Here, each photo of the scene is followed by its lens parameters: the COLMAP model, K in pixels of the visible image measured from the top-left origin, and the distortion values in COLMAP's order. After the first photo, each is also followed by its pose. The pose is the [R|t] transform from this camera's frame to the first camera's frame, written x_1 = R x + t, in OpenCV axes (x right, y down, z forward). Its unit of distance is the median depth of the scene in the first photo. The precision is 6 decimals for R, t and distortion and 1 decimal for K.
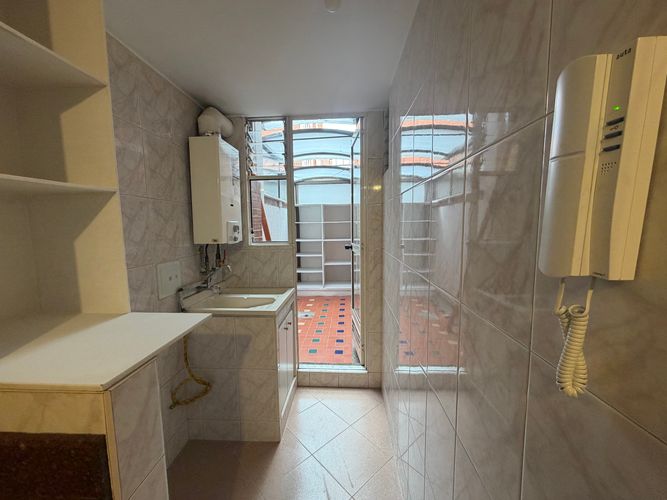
lens RADIAL K [[264.0, 0, 332.6], [0, 264.0, 250.9], [0, 0, 1]] dist [-0.003519, -0.000085]
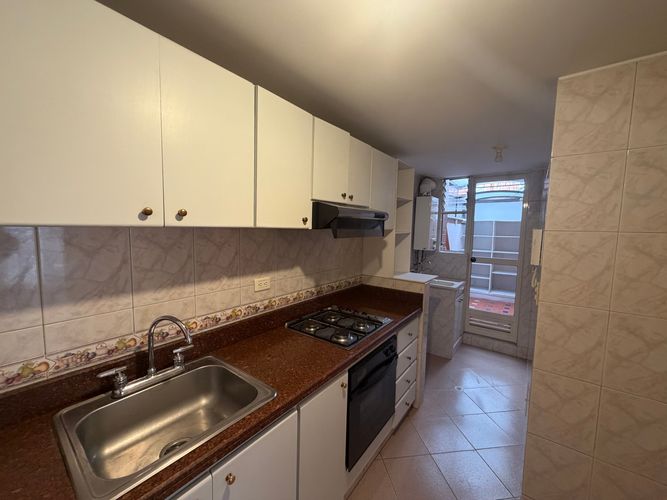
lens RADIAL K [[264.0, 0, 328.4], [0, 264.0, 250.5], [0, 0, 1]] dist [-0.003519, -0.000085]
pose [[0.820155, 0.075040, -0.567199, 0.064242], [-0.086278, 0.996246, 0.007047, 0.017302], [0.565599, 0.043157, 0.823550, -0.796602]]
